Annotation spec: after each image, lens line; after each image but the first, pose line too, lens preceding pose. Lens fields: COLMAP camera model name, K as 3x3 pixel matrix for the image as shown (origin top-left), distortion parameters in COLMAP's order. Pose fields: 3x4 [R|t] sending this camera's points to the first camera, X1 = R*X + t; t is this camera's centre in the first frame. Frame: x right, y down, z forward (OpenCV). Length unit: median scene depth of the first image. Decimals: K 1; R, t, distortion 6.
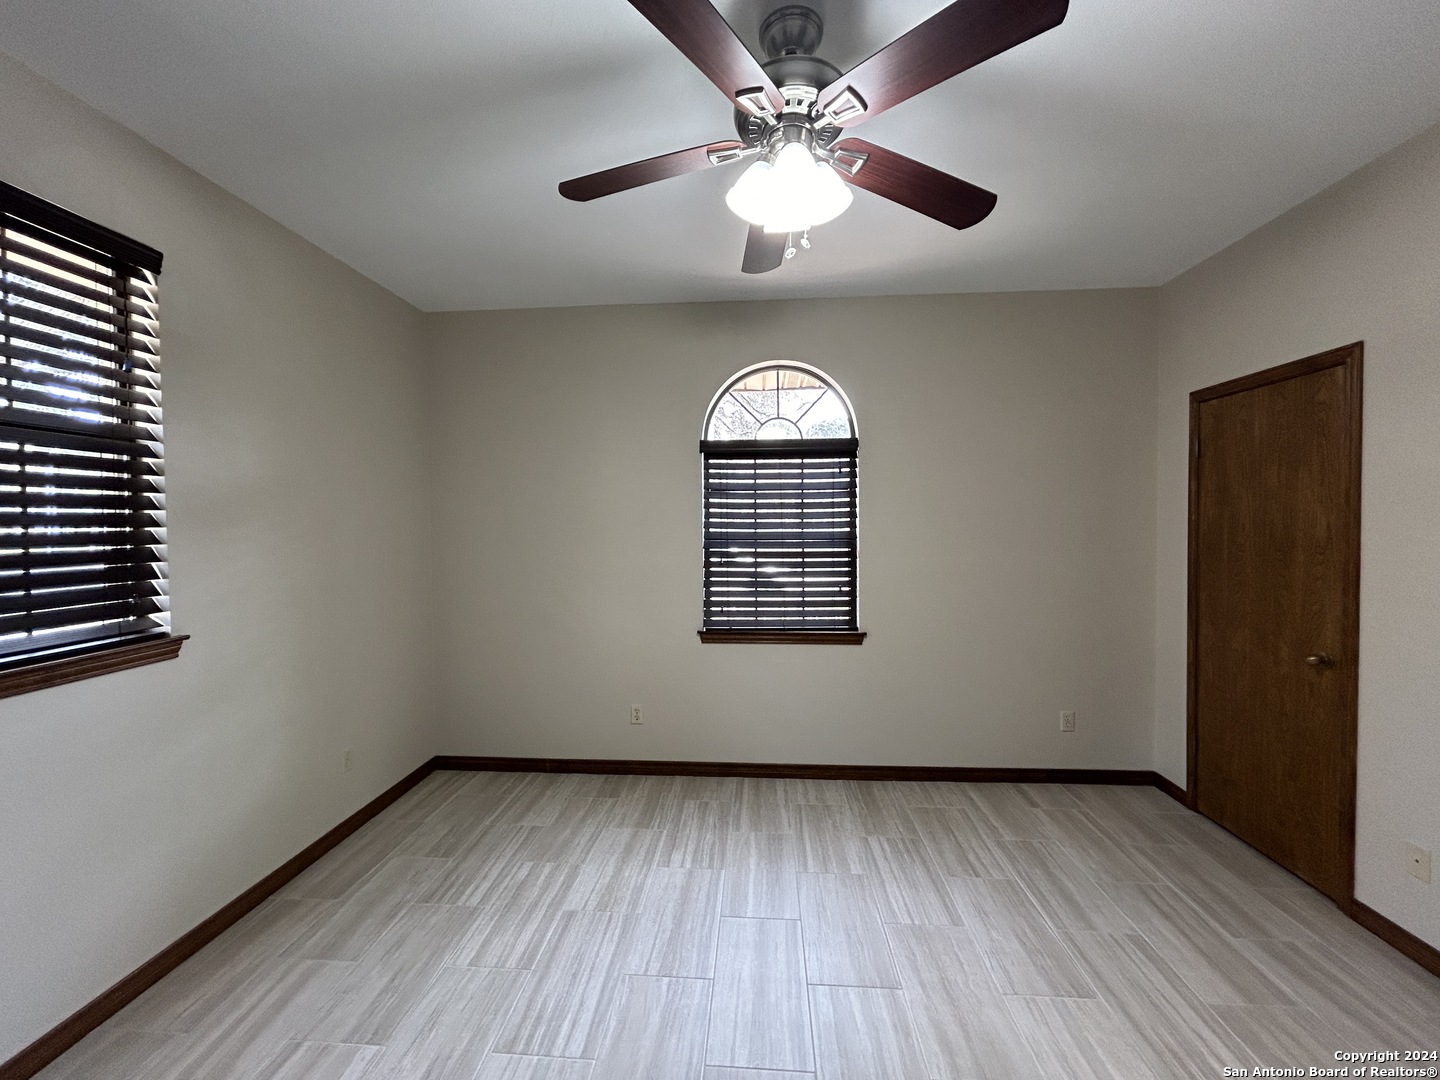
lens RADIAL K [[583.4, 0, 712.9], [0, 583.4, 532.8], [0, 0, 1]] dist [-0.004555, 0.001486]
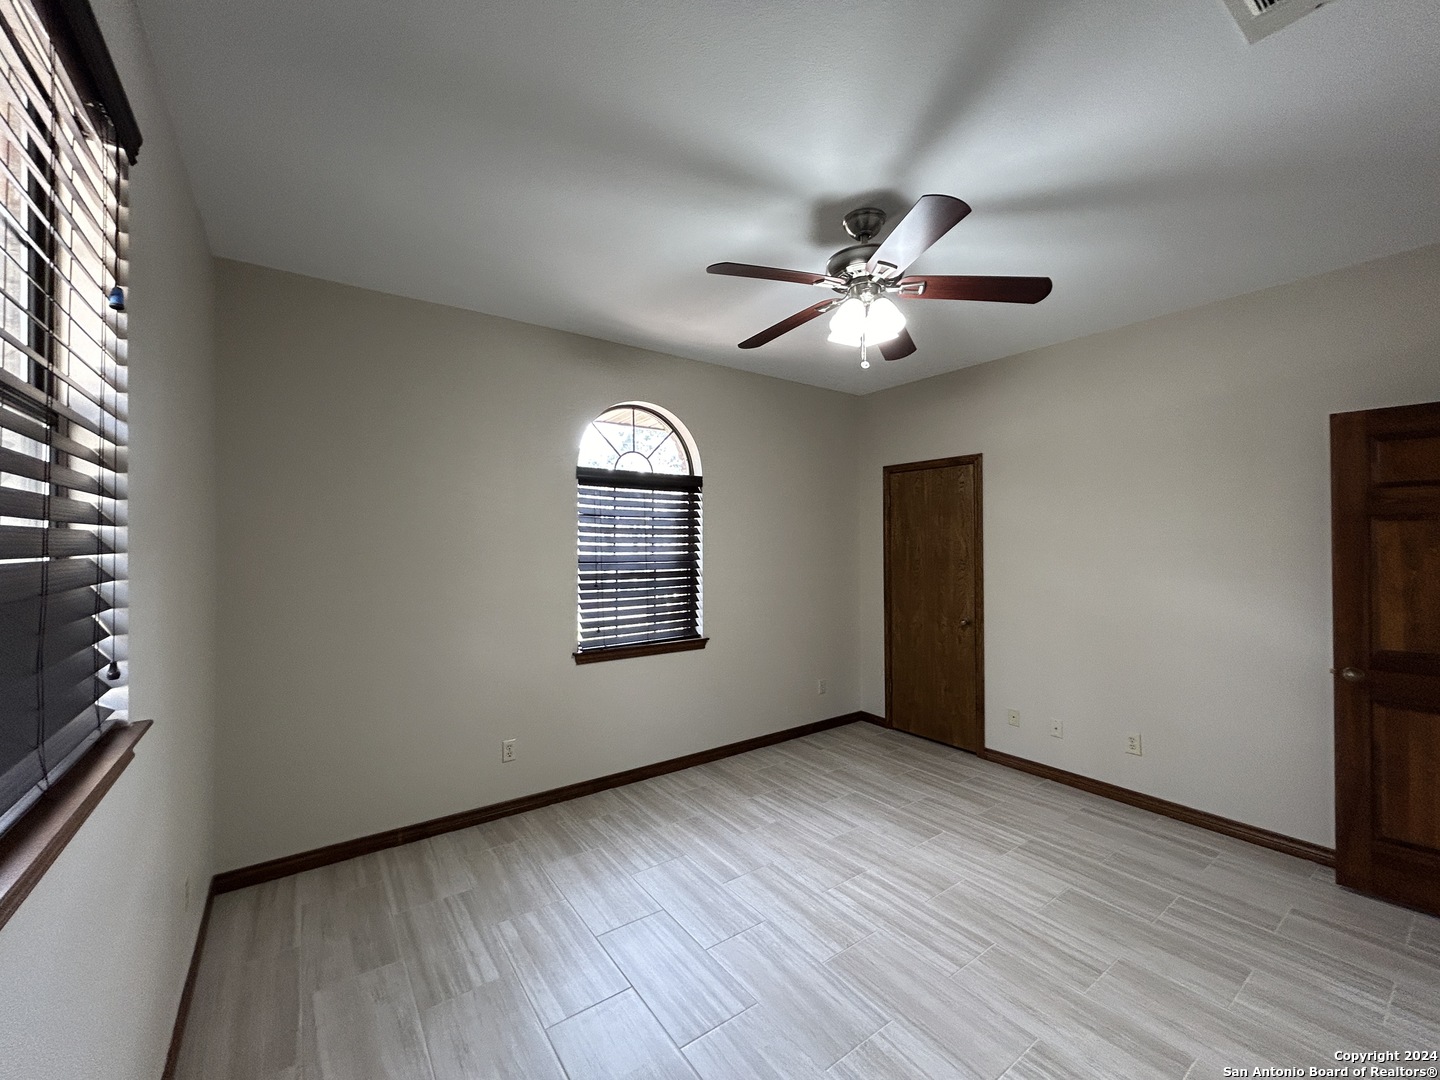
lens RADIAL K [[583.4, 0, 721.4], [0, 583.4, 531.5], [0, 0, 1]] dist [-0.004555, 0.001486]
pose [[0.765814, 0.017811, 0.642815, -0.564784], [0.008935, 0.999225, -0.038331, -0.002207], [-0.642999, 0.035098, 0.765062, 0.061141]]
